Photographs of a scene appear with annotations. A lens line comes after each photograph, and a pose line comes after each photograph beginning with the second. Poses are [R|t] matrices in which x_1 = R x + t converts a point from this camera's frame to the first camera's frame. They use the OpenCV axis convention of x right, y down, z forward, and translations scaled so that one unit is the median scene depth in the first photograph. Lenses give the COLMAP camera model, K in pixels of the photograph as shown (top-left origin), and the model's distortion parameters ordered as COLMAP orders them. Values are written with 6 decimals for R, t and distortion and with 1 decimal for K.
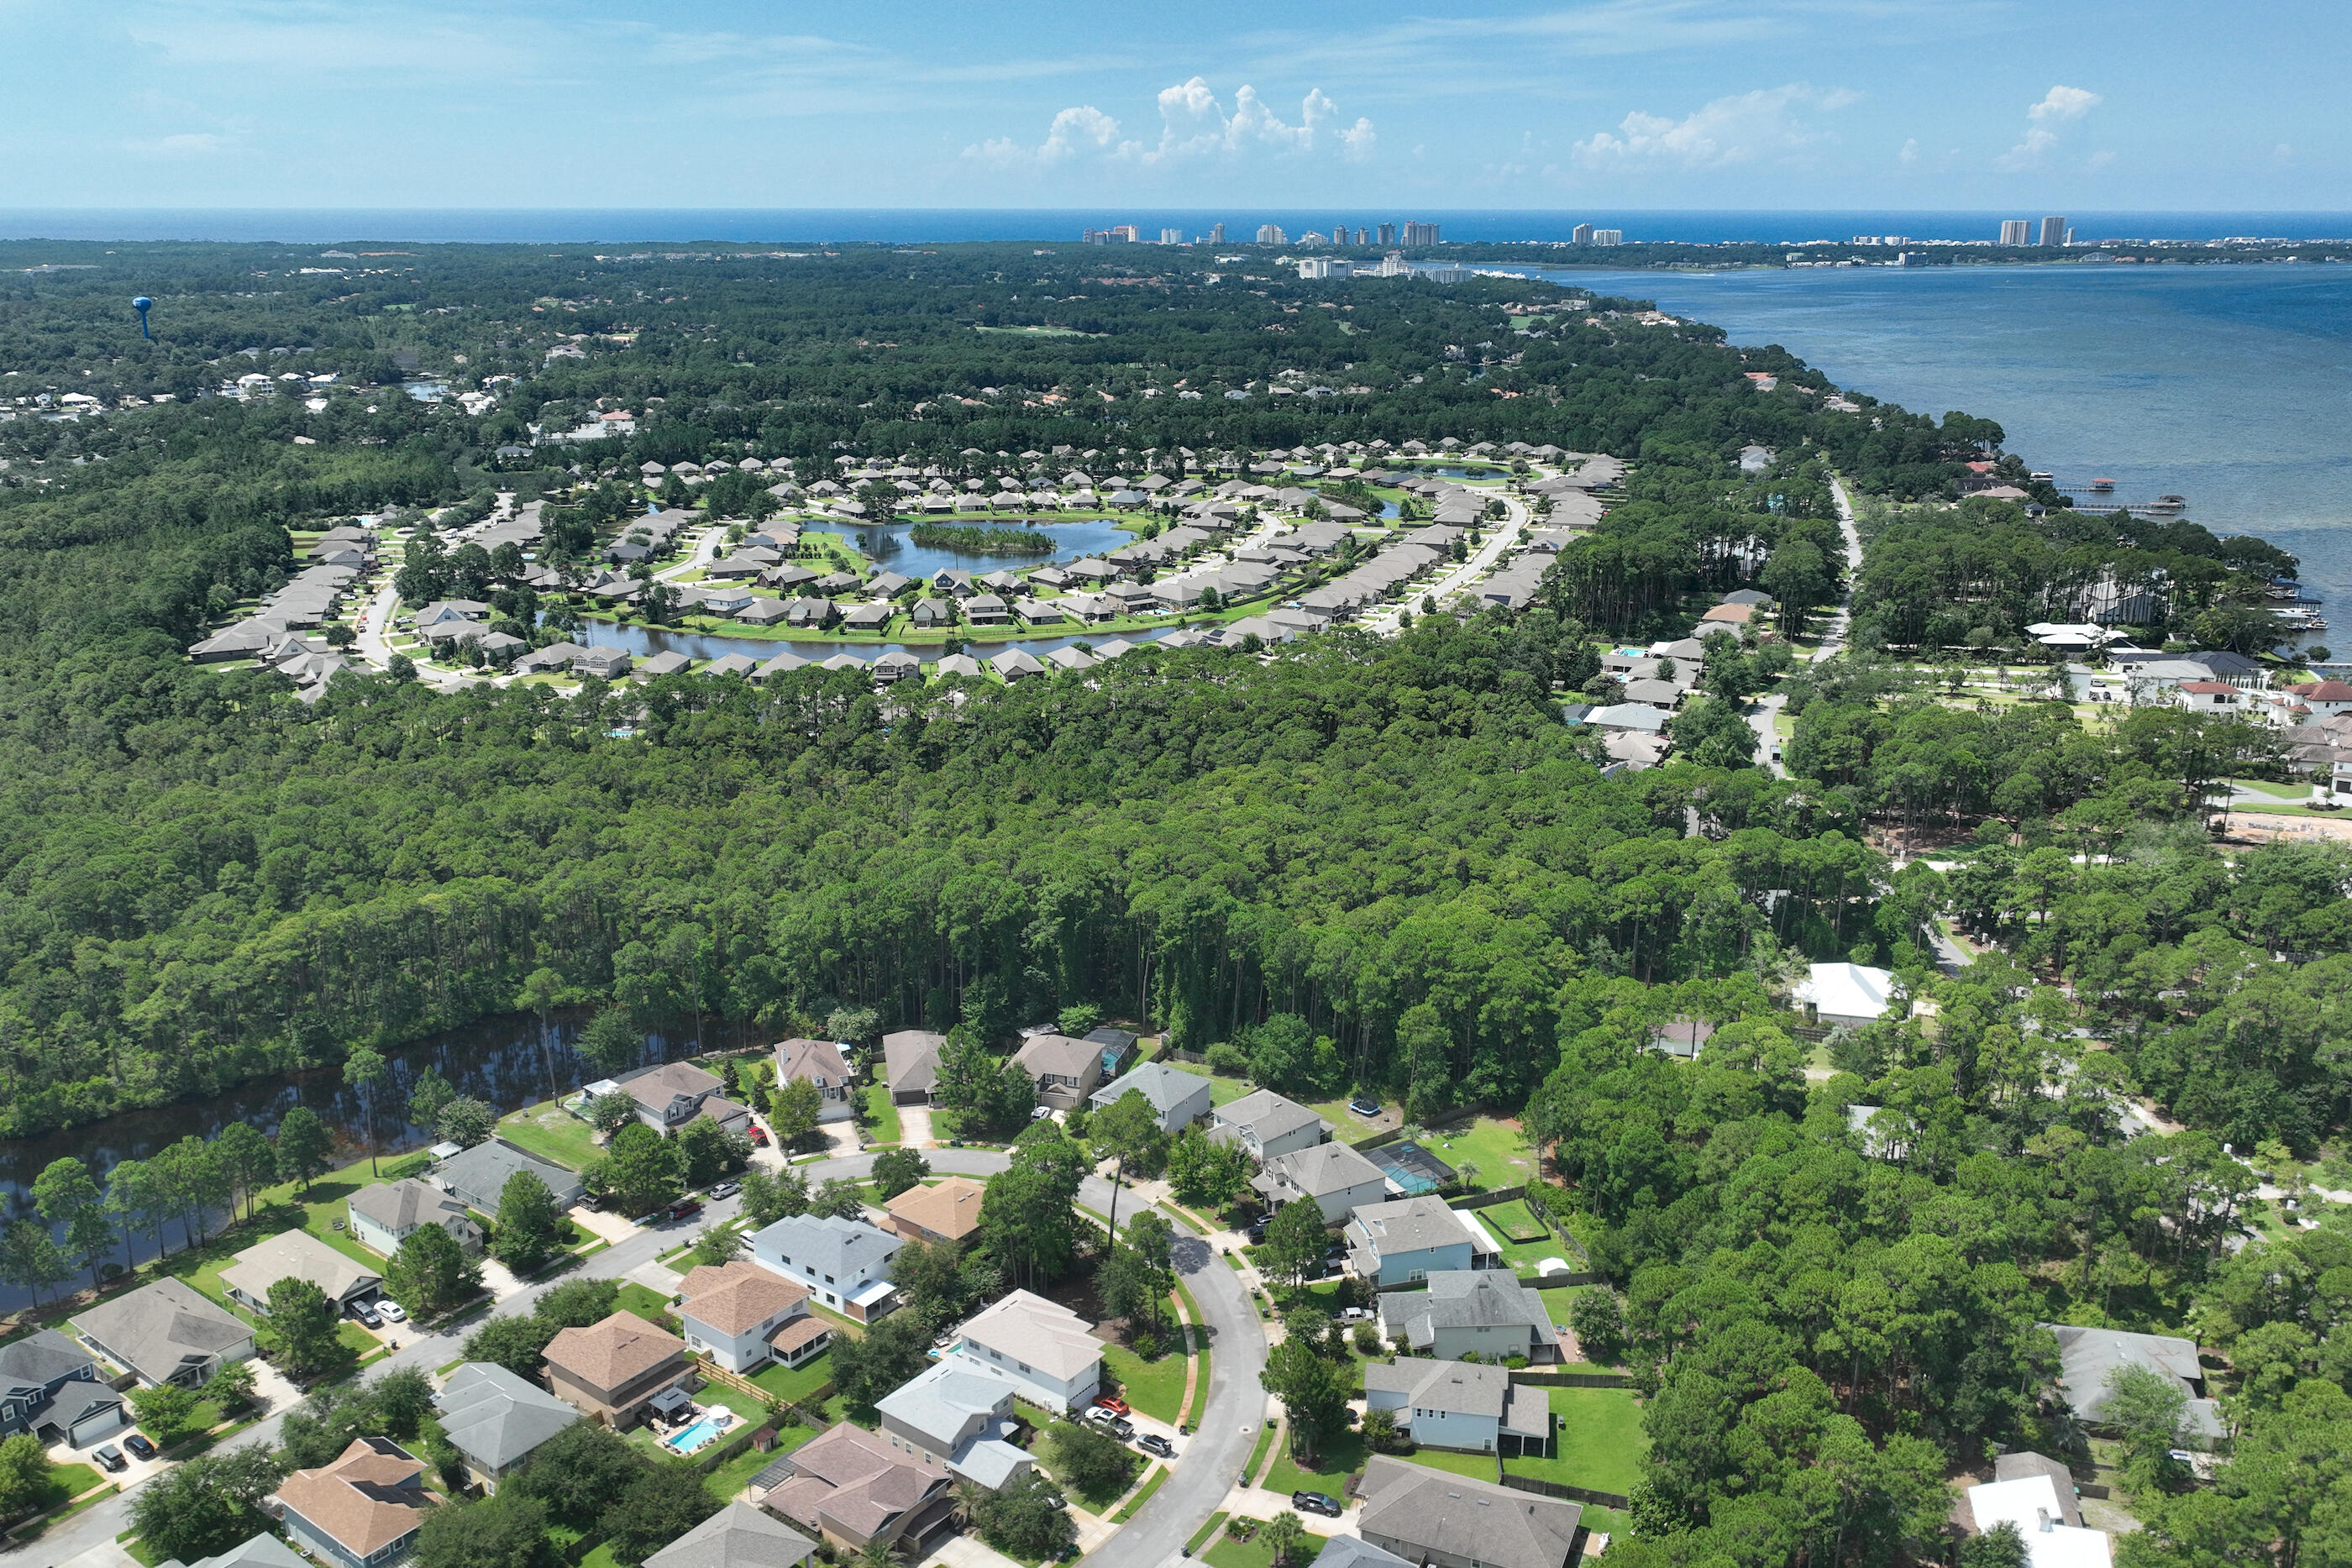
lens RADIAL K [[1954.8, 0, 1180.5], [0, 1954.8, 769.9], [0, 0, 1]] dist [0.010449, -0.013943]
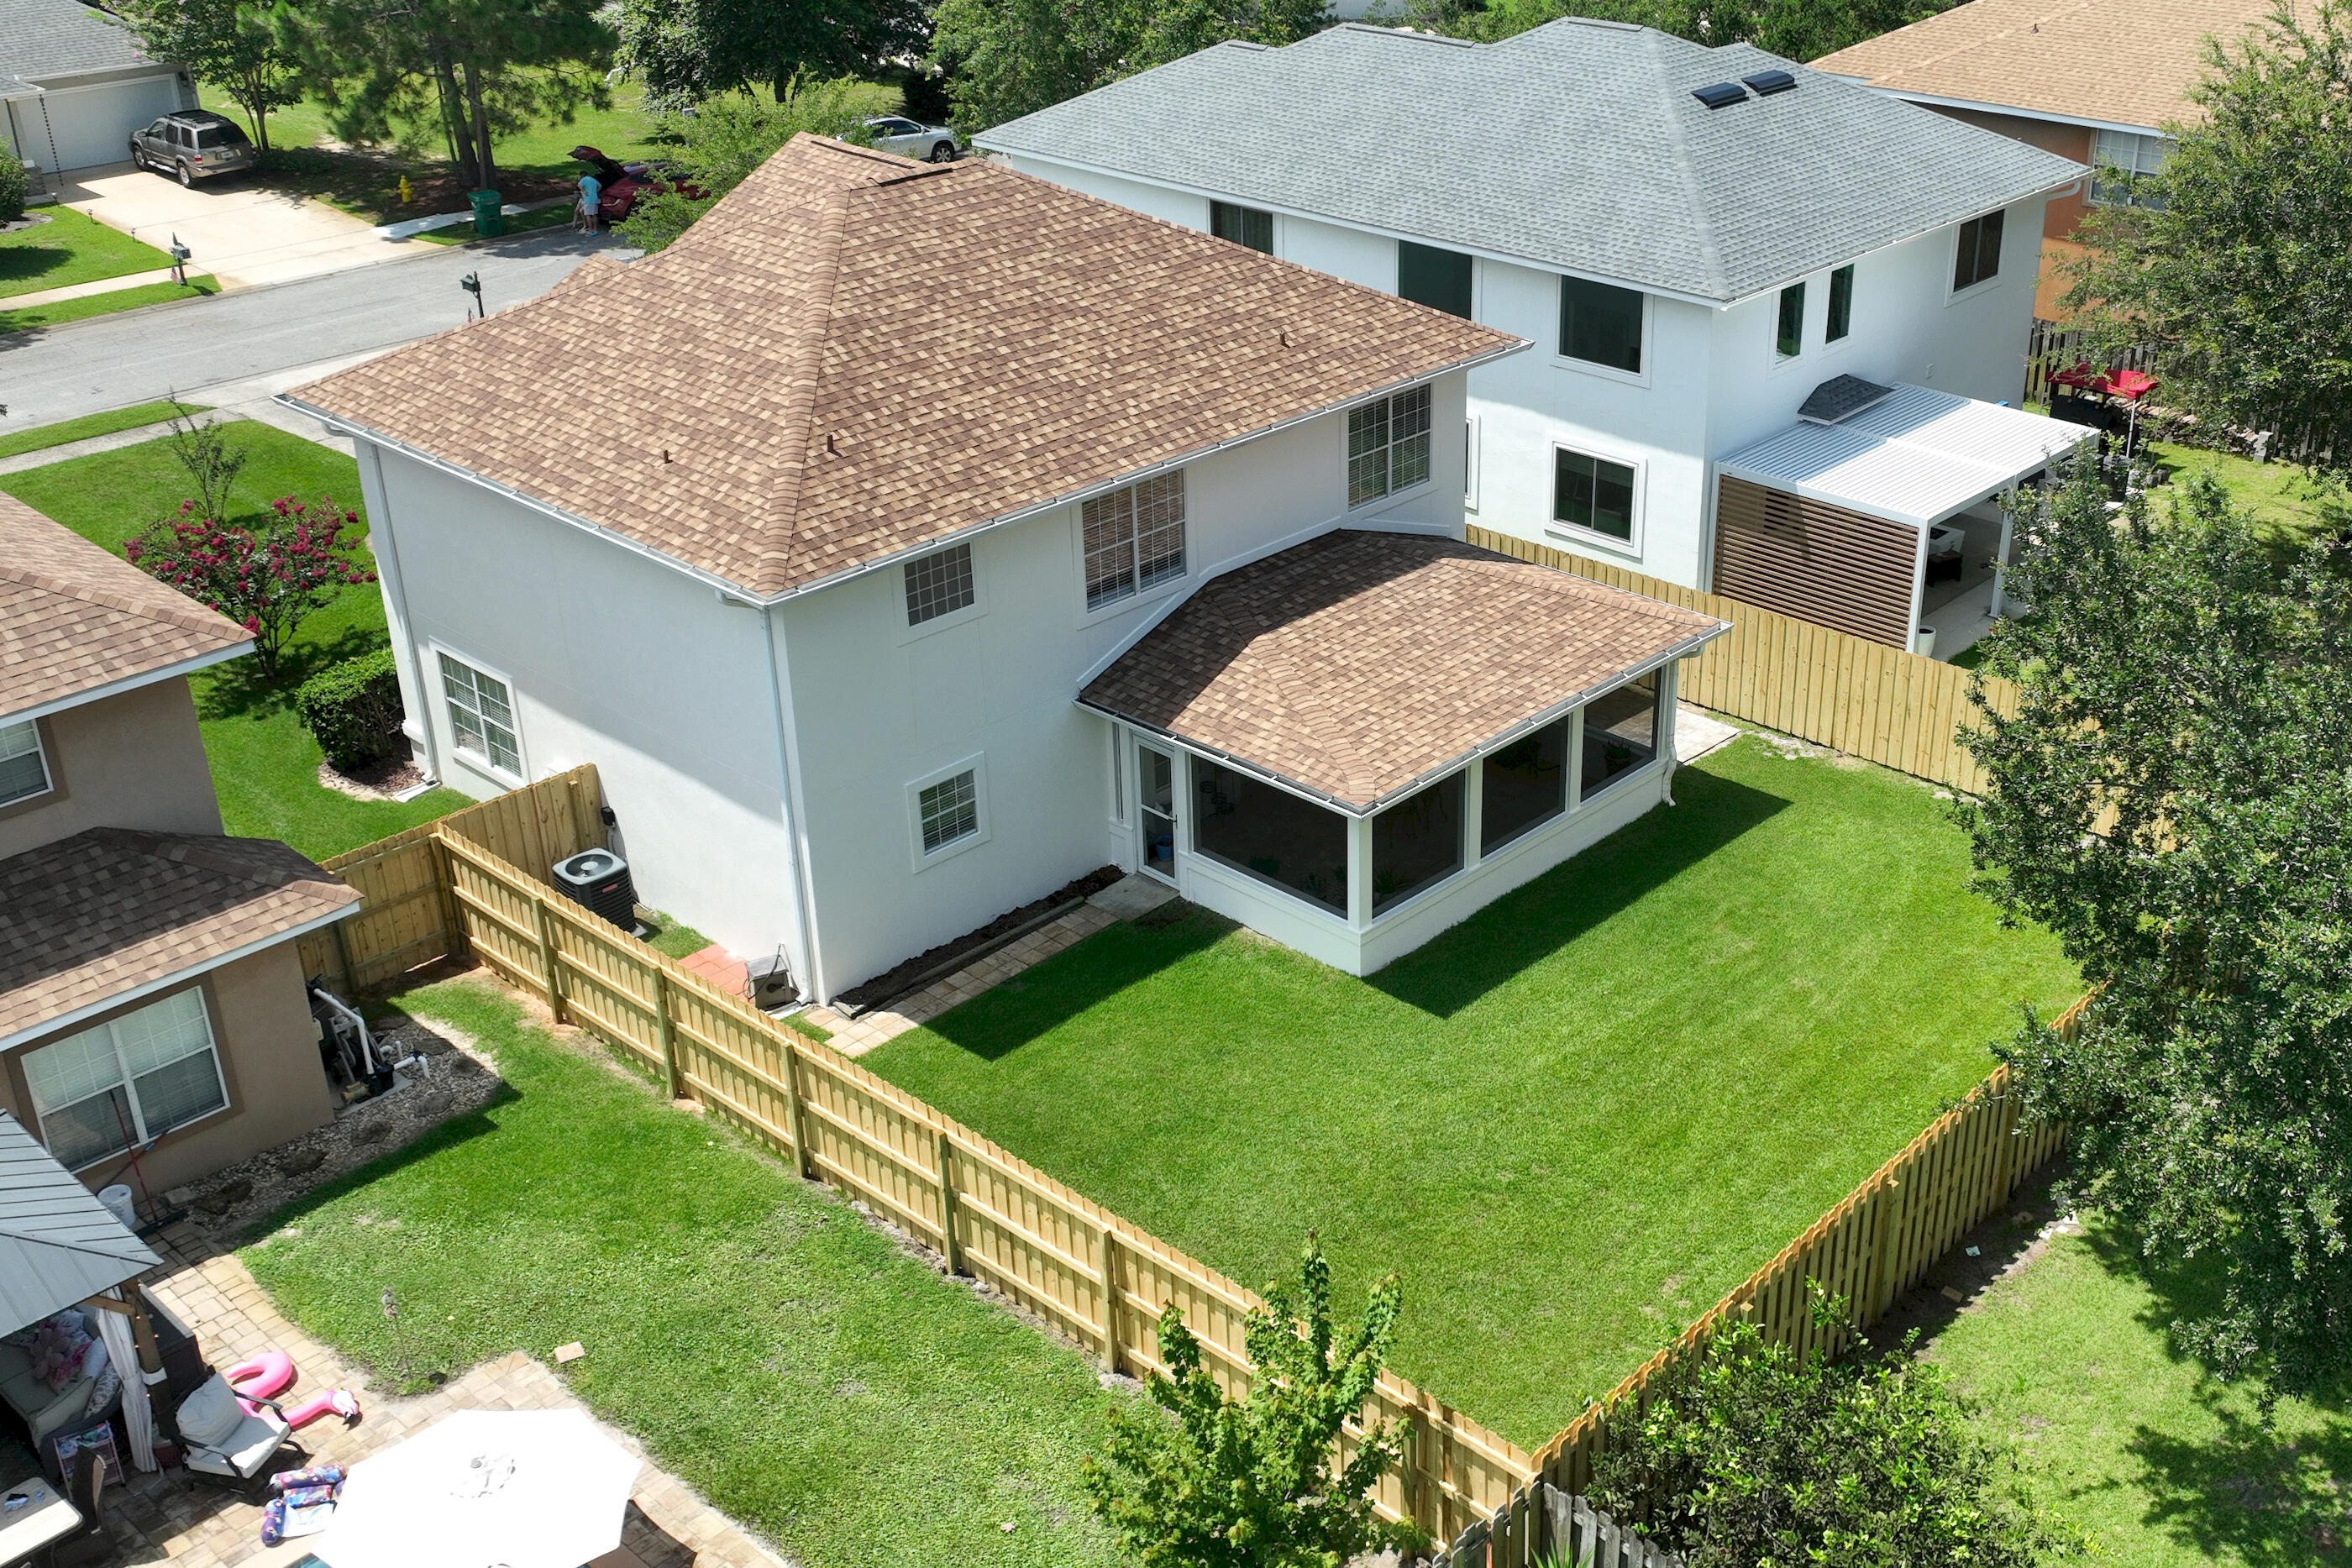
lens RADIAL K [[2407.1, 0, 1362.3], [0, 2407.1, 776.8], [0, 0, 1]] dist [0.007545, -0.014987]
pose [[0.996200, 0.037151, -0.078780, -0.142363], [-0.022617, 0.983782, 0.177935, 0.205351], [0.084113, -0.175477, 0.980884, 0.660936]]
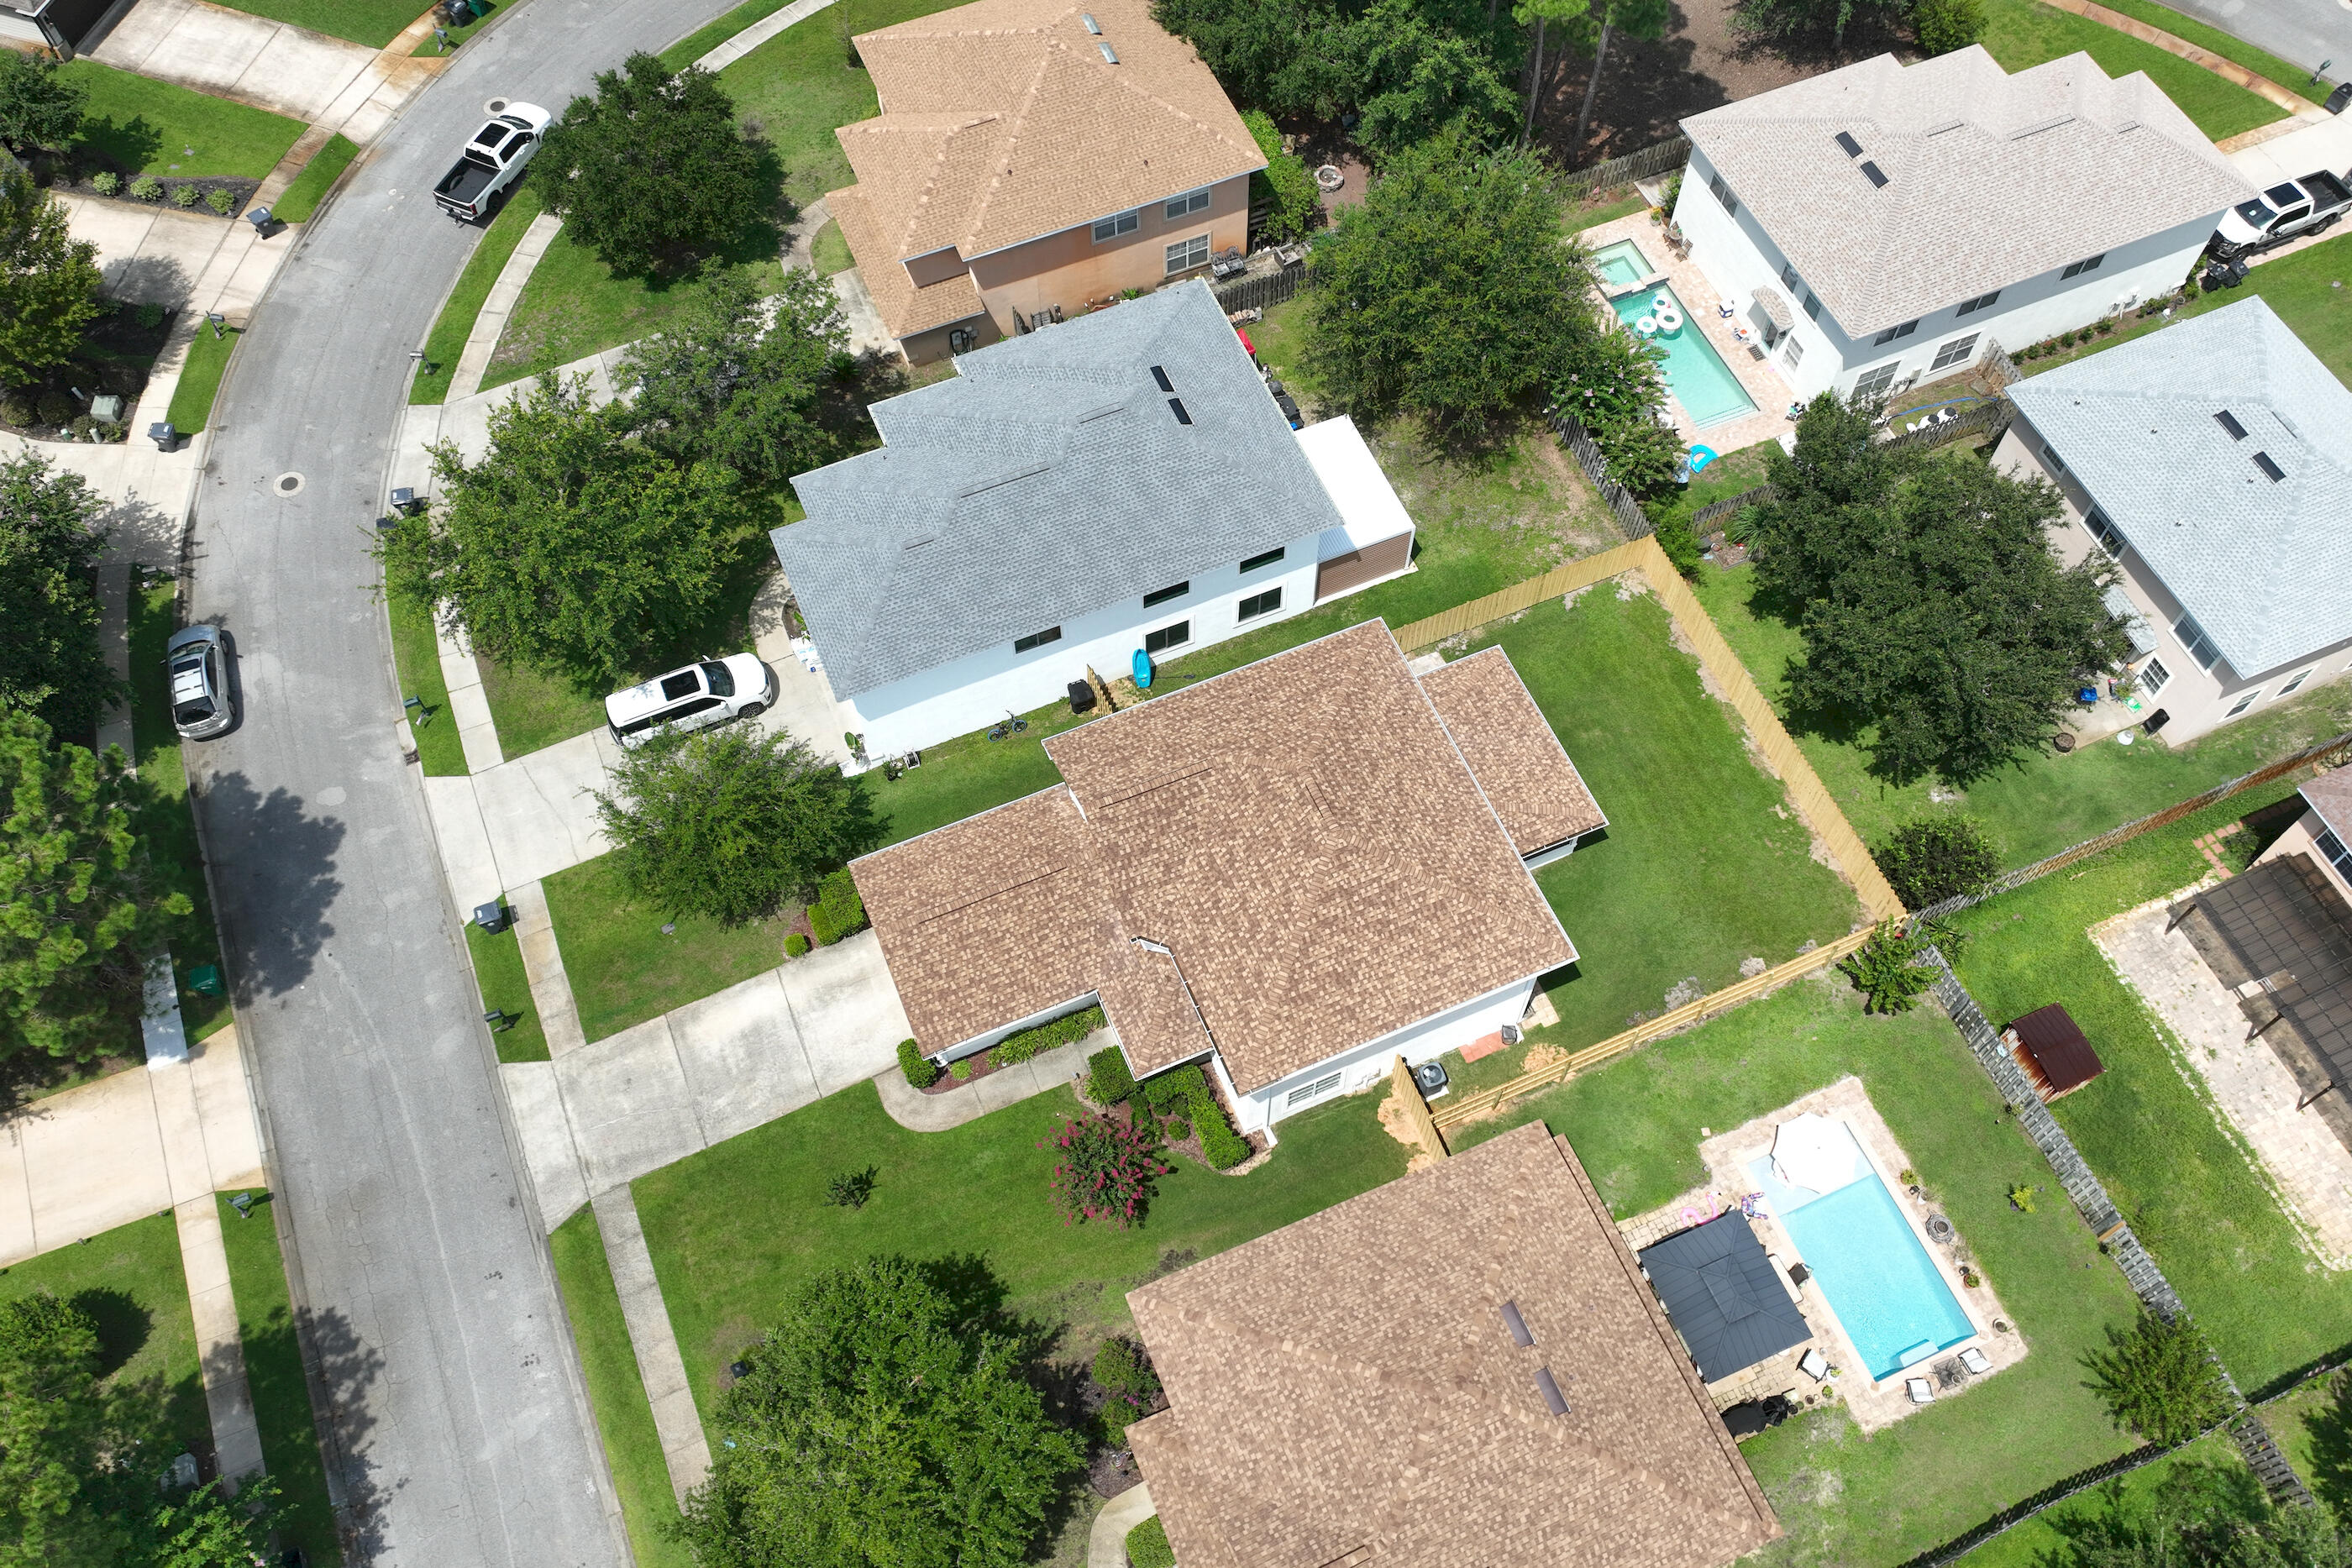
lens RADIAL K [[1940.3, 0, 1194.4], [0, 1940.3, 784.8], [0, 0, 1]] dist [0.003137, 0.001907]
pose [[0.498970, -0.755091, 0.425285, -0.249280], [0.246584, 0.594159, 0.765618, 0.061155], [-0.830798, -0.277152, 0.482661, 0.686255]]
